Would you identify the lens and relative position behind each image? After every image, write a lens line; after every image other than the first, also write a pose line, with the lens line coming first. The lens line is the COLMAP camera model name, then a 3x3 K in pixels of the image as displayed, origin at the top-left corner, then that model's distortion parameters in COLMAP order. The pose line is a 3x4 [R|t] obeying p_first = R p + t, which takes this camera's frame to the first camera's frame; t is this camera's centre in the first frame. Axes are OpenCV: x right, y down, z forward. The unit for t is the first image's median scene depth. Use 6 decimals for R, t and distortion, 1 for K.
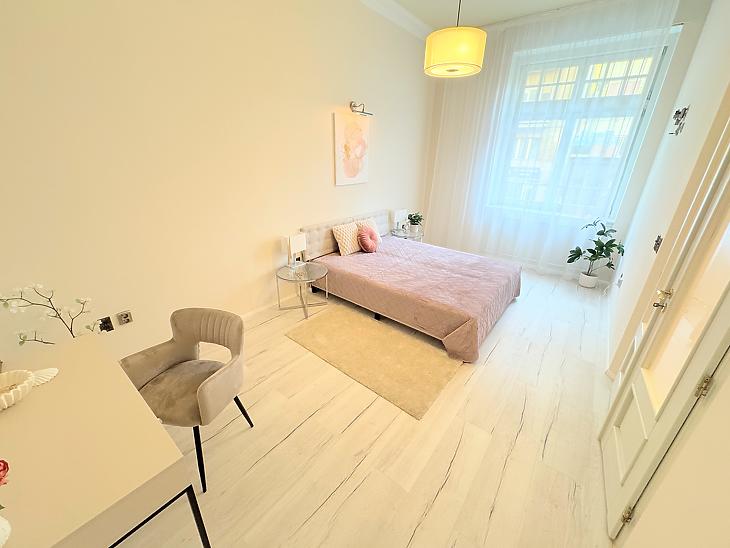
lens RADIAL K [[291.2, 0, 369.4], [0, 291.2, 273.0], [0, 0, 1]] dist [0.000507, 0.000422]
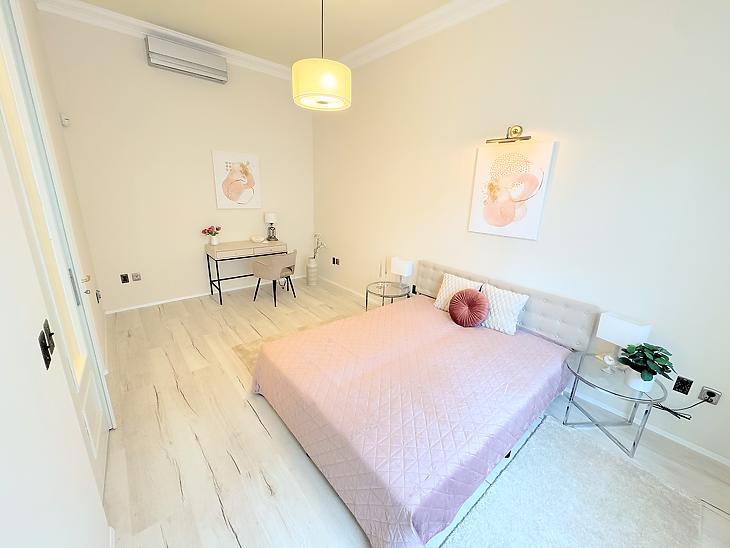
lens RADIAL K [[291.2, 0, 368.7], [0, 291.2, 272.1], [0, 0, 1]] dist [0.000507, 0.000422]
pose [[-0.195406, 0.245786, -0.949424, 0.769514], [-0.400327, 0.863770, 0.306006, -0.340183], [0.895296, 0.439875, -0.070391, 0.858237]]
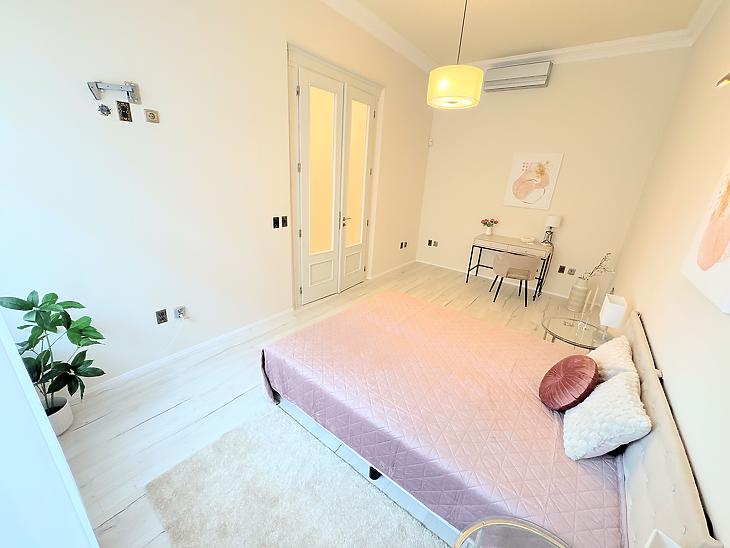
lens RADIAL K [[291.2, 0, 362.4], [0, 291.2, 273.0], [0, 0, 1]] dist [0.000507, 0.000422]
pose [[-0.996334, -0.078603, -0.033752, 0.362062], [-0.081475, 0.751735, 0.654413, -0.535491], [-0.026066, 0.654764, -0.755384, 1.328430]]
